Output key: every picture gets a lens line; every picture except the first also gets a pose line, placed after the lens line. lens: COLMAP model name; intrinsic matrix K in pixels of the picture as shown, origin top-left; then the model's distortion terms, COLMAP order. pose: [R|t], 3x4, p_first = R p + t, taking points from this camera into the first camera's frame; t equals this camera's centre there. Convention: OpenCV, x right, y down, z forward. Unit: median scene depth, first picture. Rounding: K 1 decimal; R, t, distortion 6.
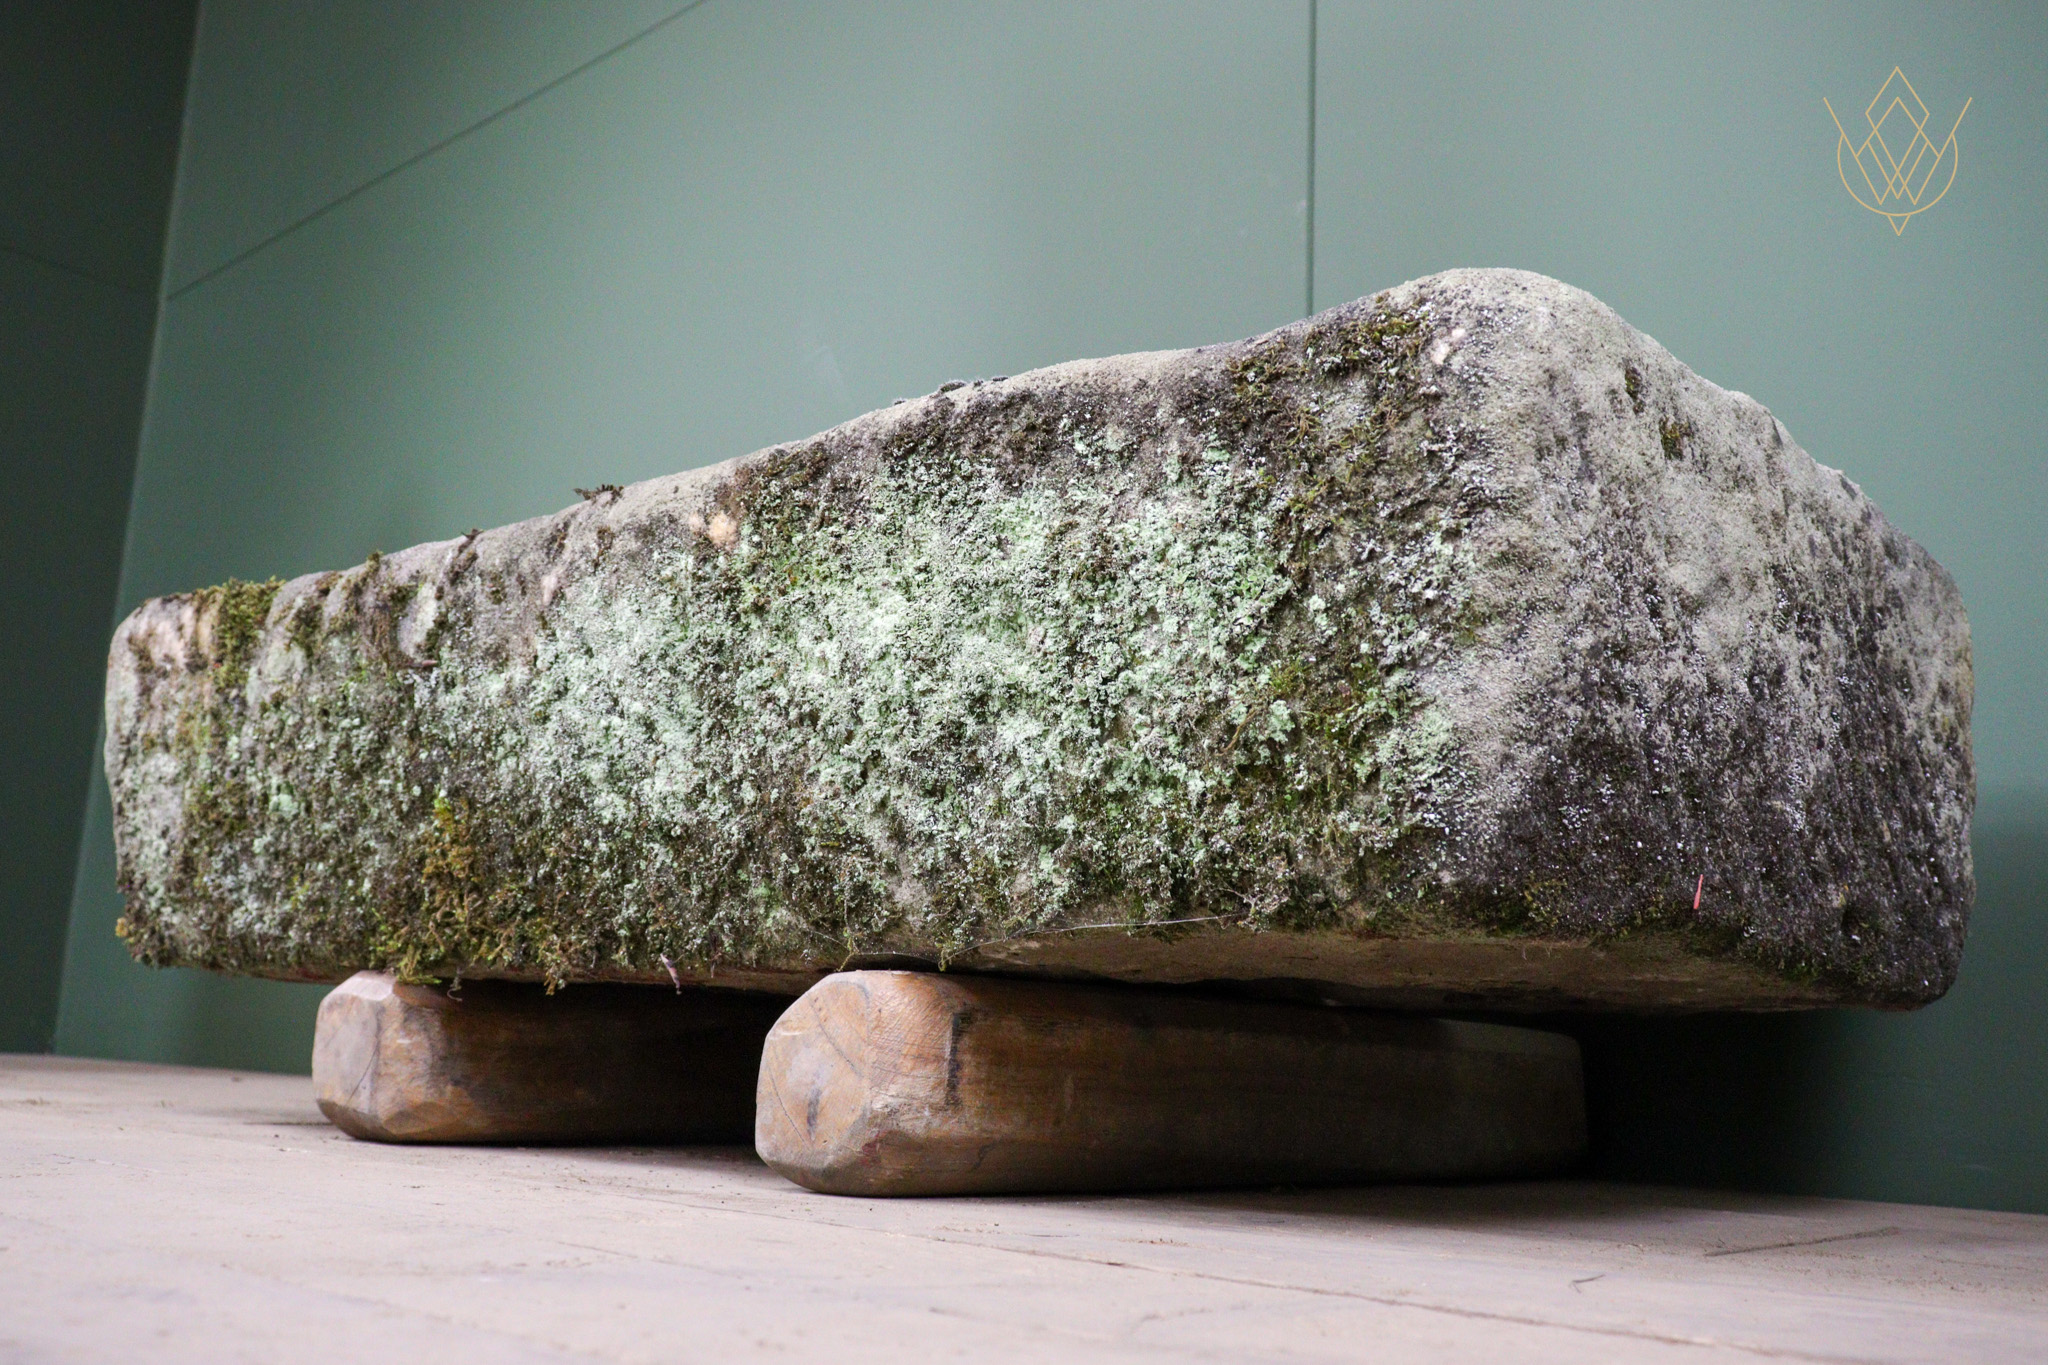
lens RADIAL K [[1863.4, 0, 1024.0], [0, 1863.4, 682.5], [0, 0, 1]] dist [-0.002909, -0.000330]
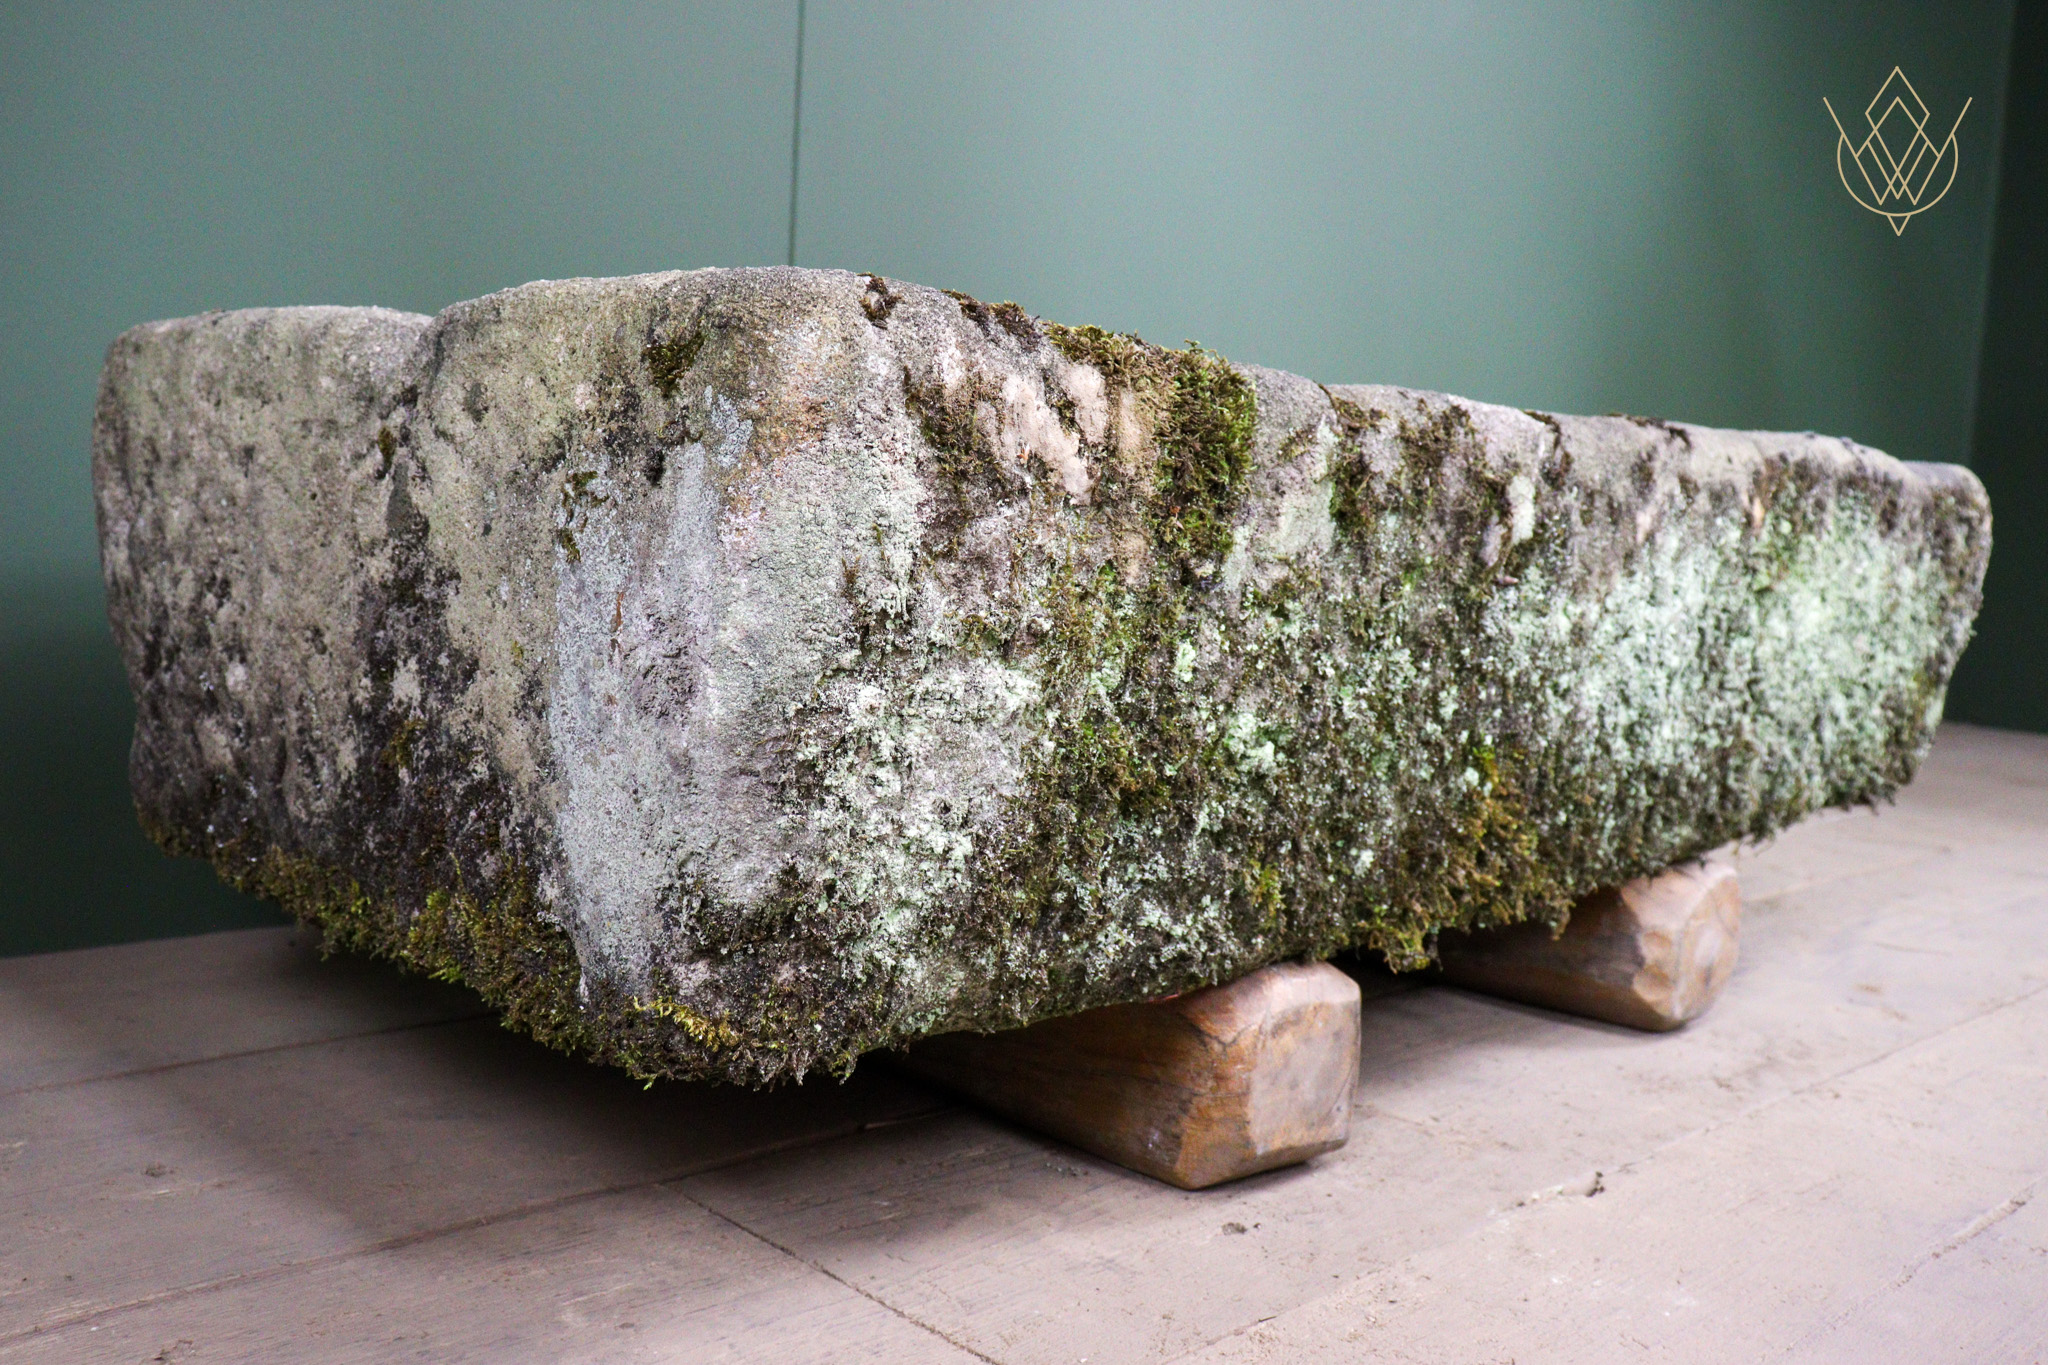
lens RADIAL K [[1861.9, 0, 1024.0], [0, 1861.9, 682.5], [0, 0, 1]] dist [-0.007162, 0.004439]
pose [[0.062763, -0.138117, 0.988425, -1.339801], [-0.249198, 0.956840, 0.149527, -0.042842], [-0.966417, -0.255698, 0.025636, 1.401577]]
